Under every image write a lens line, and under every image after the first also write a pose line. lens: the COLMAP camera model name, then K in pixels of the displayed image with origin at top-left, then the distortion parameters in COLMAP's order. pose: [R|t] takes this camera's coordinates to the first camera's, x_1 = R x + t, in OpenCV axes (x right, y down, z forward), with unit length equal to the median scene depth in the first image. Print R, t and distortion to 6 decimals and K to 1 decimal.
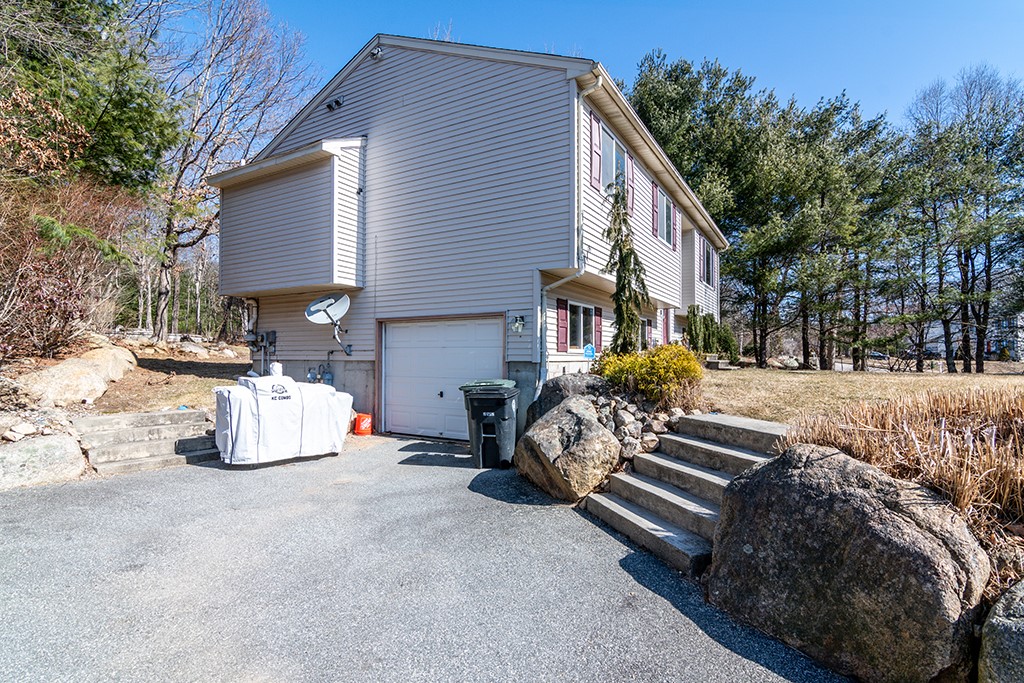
lens RADIAL K [[503.3, 0, 512.0], [0, 503.3, 341.5], [0, 0, 1]] dist [-0.010903, -0.000094]
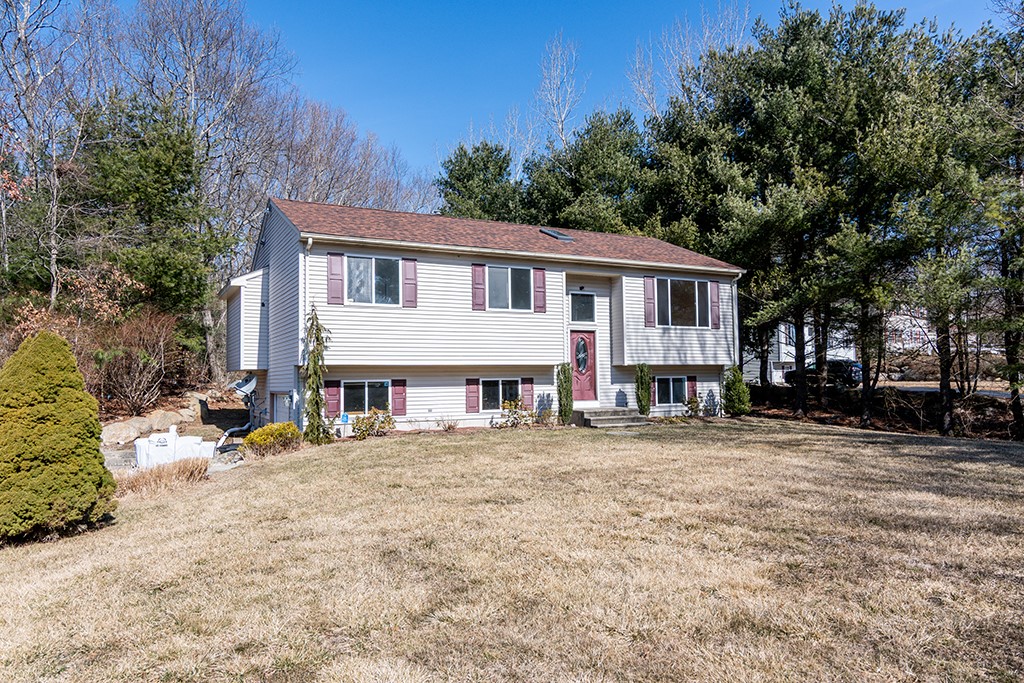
lens RADIAL K [[695.3, 0, 512.0], [0, 695.3, 341.5], [0, 0, 1]] dist [-0.002643, -0.006296]
pose [[0.856691, -0.044818, -0.513880, 1.383621], [0.032961, 0.998939, -0.032174, -0.103010], [0.514777, 0.010625, 0.857259, -0.376015]]
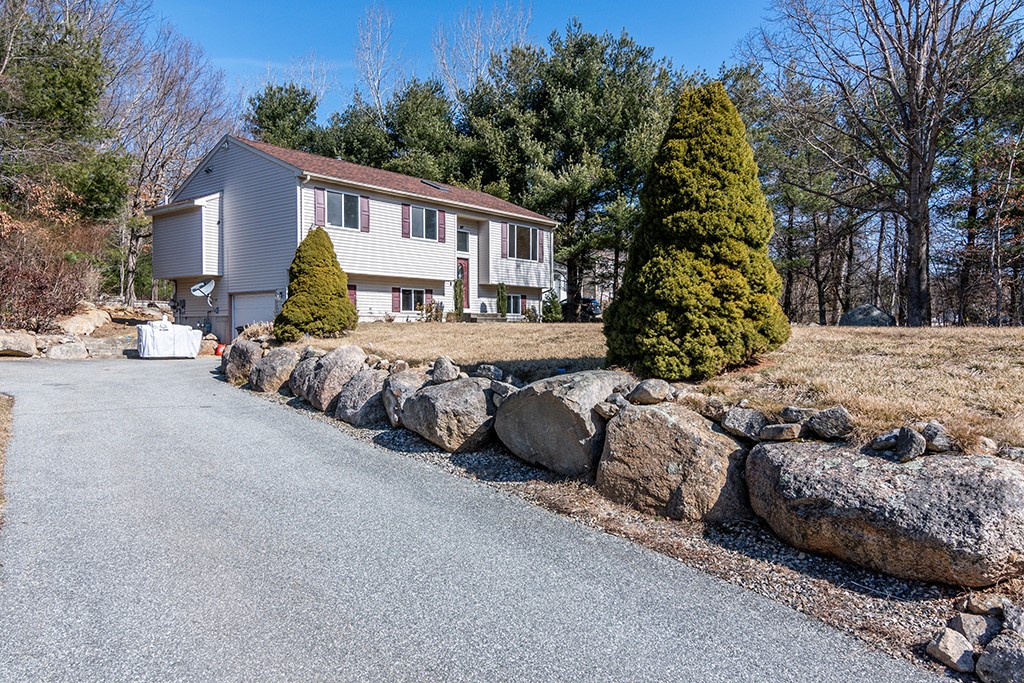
lens RADIAL K [[688.7, 0, 512.0], [0, 688.7, 341.5], [0, 0, 1]] dist [0.000430, 0.000832]
pose [[0.990581, 0.000050, -0.136927, 1.093737], [0.007115, 0.998630, 0.051842, 0.007772], [0.136742, -0.052328, 0.989224, -1.345446]]
